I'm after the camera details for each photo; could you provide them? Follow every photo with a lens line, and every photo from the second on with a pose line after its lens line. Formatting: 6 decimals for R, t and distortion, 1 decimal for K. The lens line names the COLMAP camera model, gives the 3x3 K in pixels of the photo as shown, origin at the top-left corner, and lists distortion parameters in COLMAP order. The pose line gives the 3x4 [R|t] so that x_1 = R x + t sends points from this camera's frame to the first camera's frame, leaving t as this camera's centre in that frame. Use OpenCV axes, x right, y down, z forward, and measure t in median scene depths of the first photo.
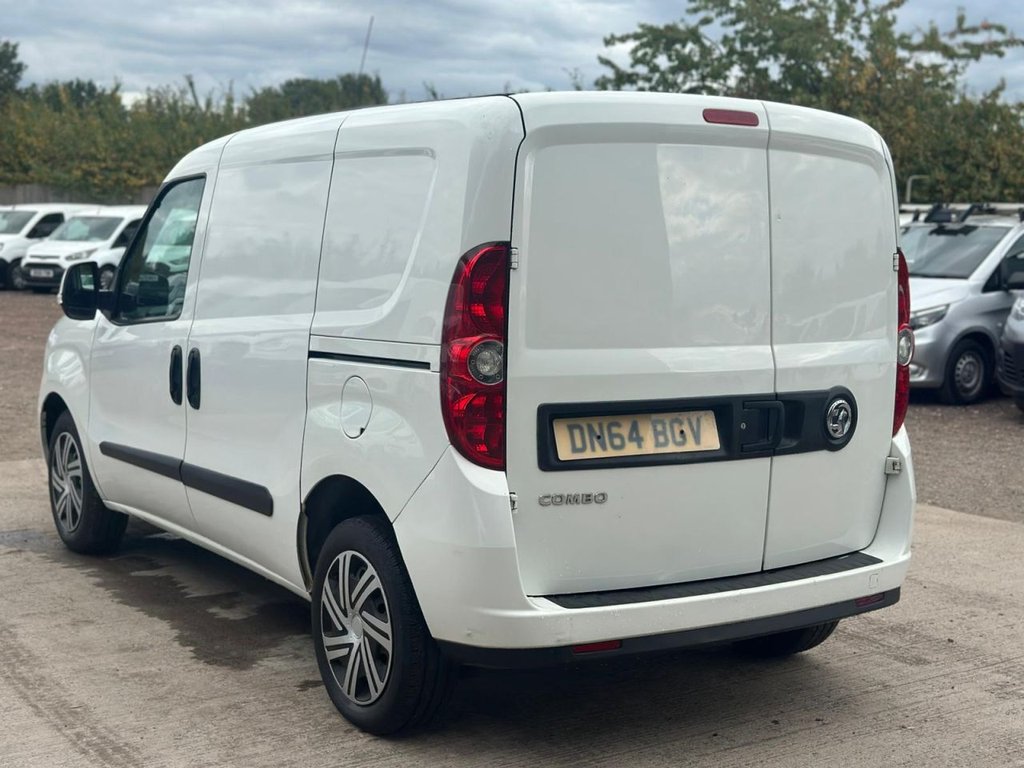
lens RADIAL K [[1424.5, 0, 520.5], [0, 1424.5, 386.4], [0, 0, 1]] dist [0.116033, 0.000000]
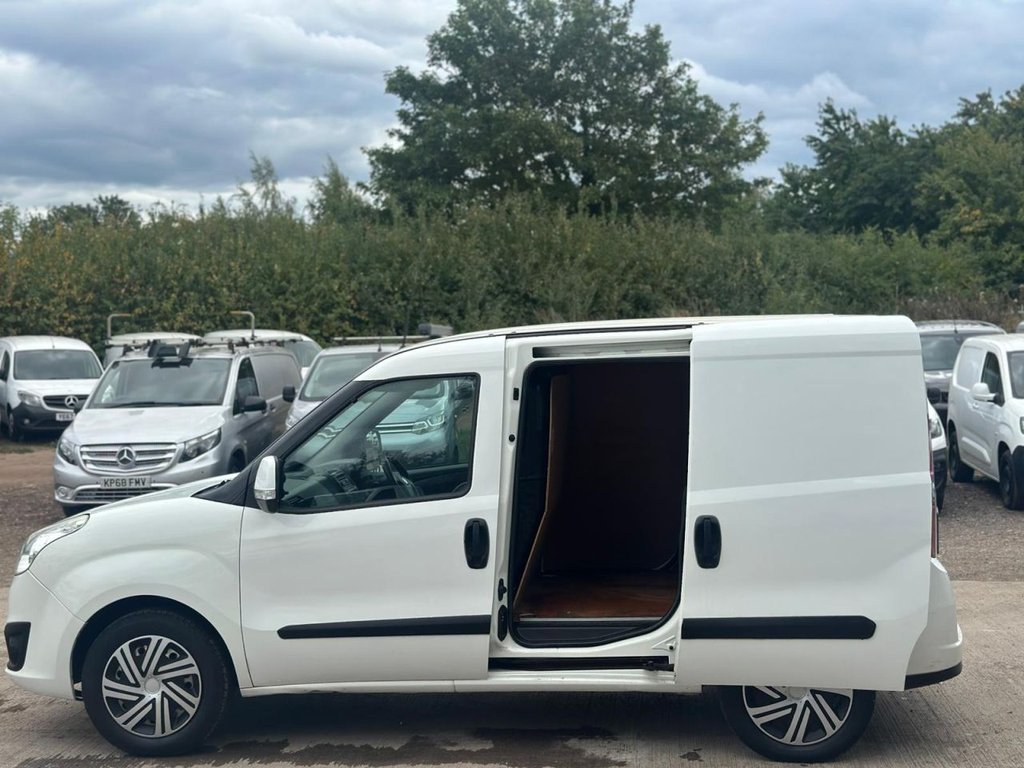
lens RADIAL K [[1424.5, 0, 510.7], [0, 1424.5, 387.2], [0, 0, 1]] dist [0.116033, 0.000000]
pose [[0.652065, -0.060539, 0.755742, -1.231387], [0.114044, 0.993297, -0.018830, -0.123713], [-0.749536, 0.098466, 0.654599, 0.226412]]
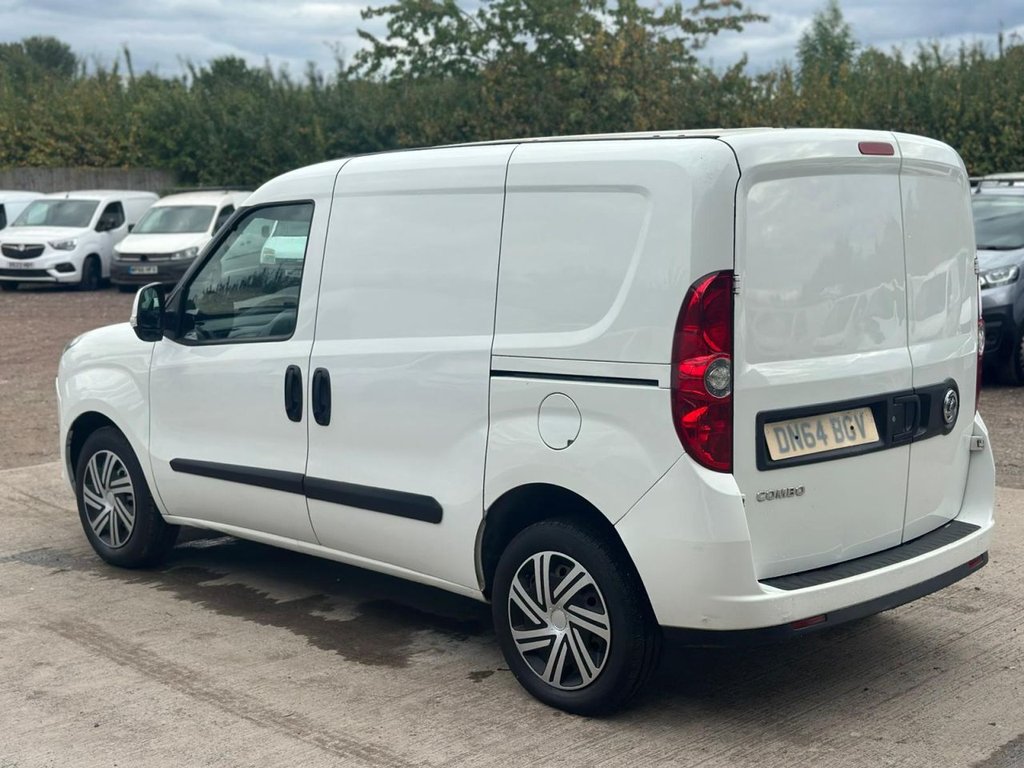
lens RADIAL K [[1424.5, 0, 505.8], [0, 1424.5, 388.1], [0, 0, 1]] dist [0.116033, 0.000000]
pose [[0.980588, -0.051944, 0.189076, -0.319338], [0.047064, 0.998435, 0.030214, -0.040565], [-0.190349, -0.020728, 0.981498, -0.059281]]
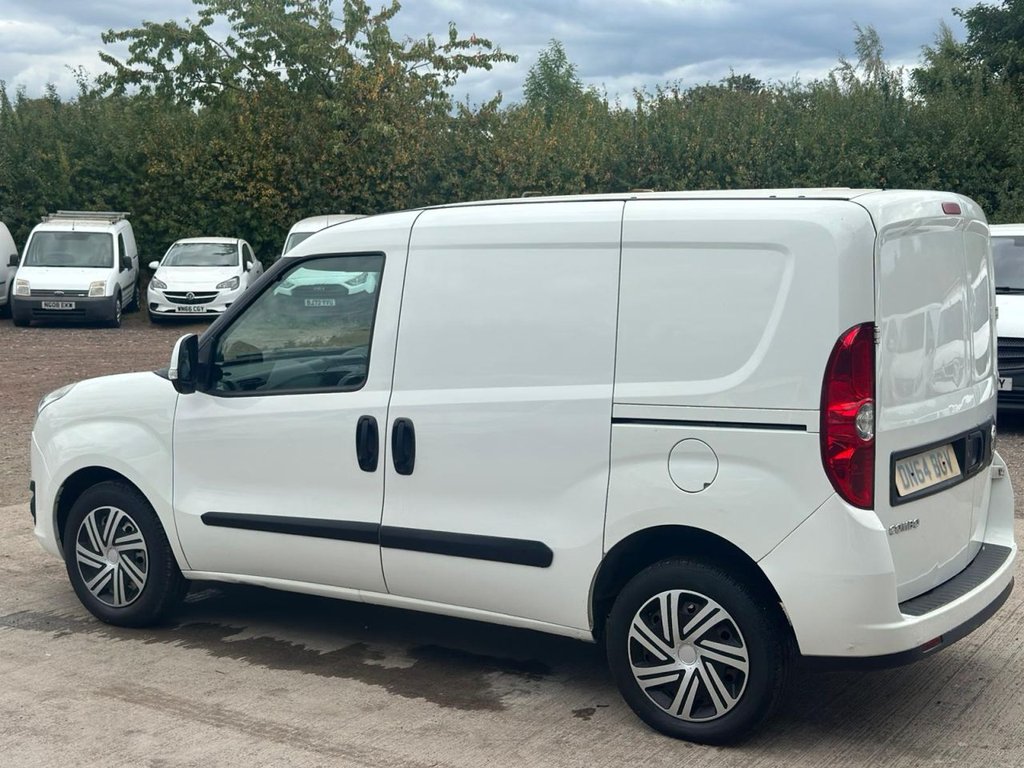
lens RADIAL K [[1424.5, 0, 510.7], [0, 1424.5, 389.9], [0, 0, 1]] dist [0.116033, 0.000000]
pose [[0.916579, -0.068202, 0.393994, -0.620249], [0.063689, 0.997668, 0.024536, -0.074409], [-0.394749, 0.002604, 0.918785, -0.003398]]
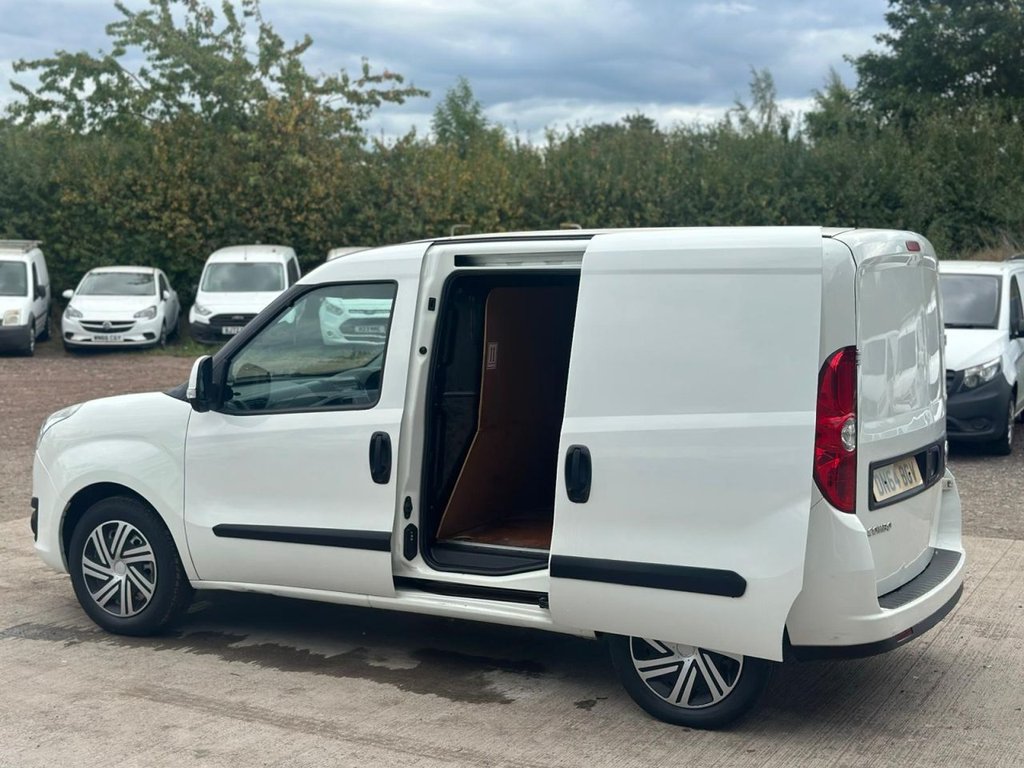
lens RADIAL K [[1424.5, 0, 509.9], [0, 1424.5, 386.3], [0, 0, 1]] dist [0.116033, 0.000000]
pose [[0.884955, -0.055674, 0.462336, -0.747828], [0.060880, 0.998138, 0.003665, -0.069914], [-0.461680, 0.024903, 0.886697, -0.052471]]
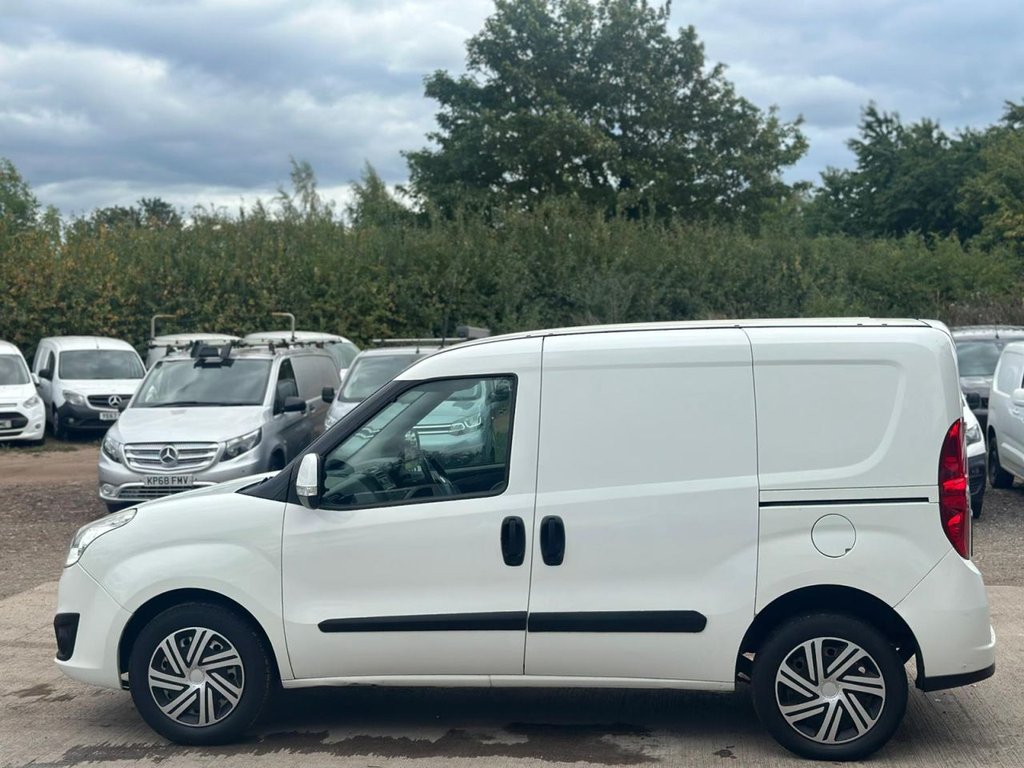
lens RADIAL K [[1424.5, 0, 503.4], [0, 1424.5, 390.9], [0, 0, 1]] dist [0.116033, 0.000000]
pose [[0.675328, -0.056314, 0.735364, -1.249515], [0.106819, 0.994036, -0.021976, -0.120522], [-0.729741, 0.093392, 0.677316, 0.211577]]
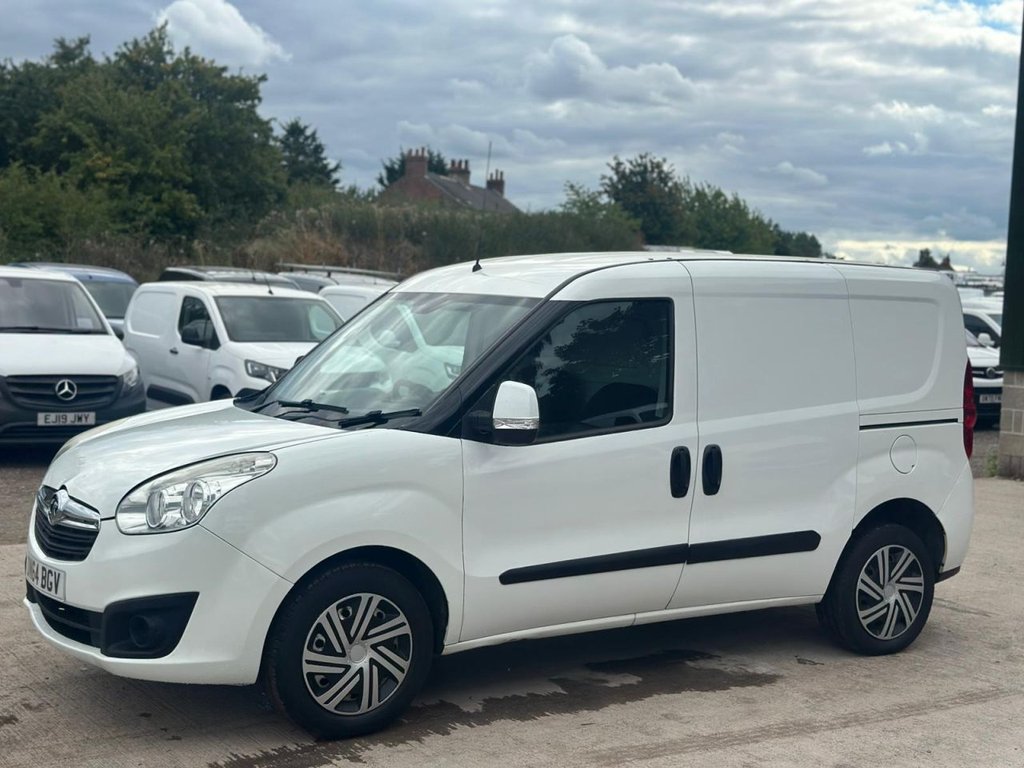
lens RADIAL K [[1424.5, 0, 517.3], [0, 1424.5, 381.1], [0, 0, 1]] dist [0.116033, 0.000000]
pose [[0.021107, -0.080561, 0.996526, -1.551310], [0.070817, 0.994365, 0.078886, -0.202882], [-0.997266, 0.068906, 0.026694, 1.229454]]
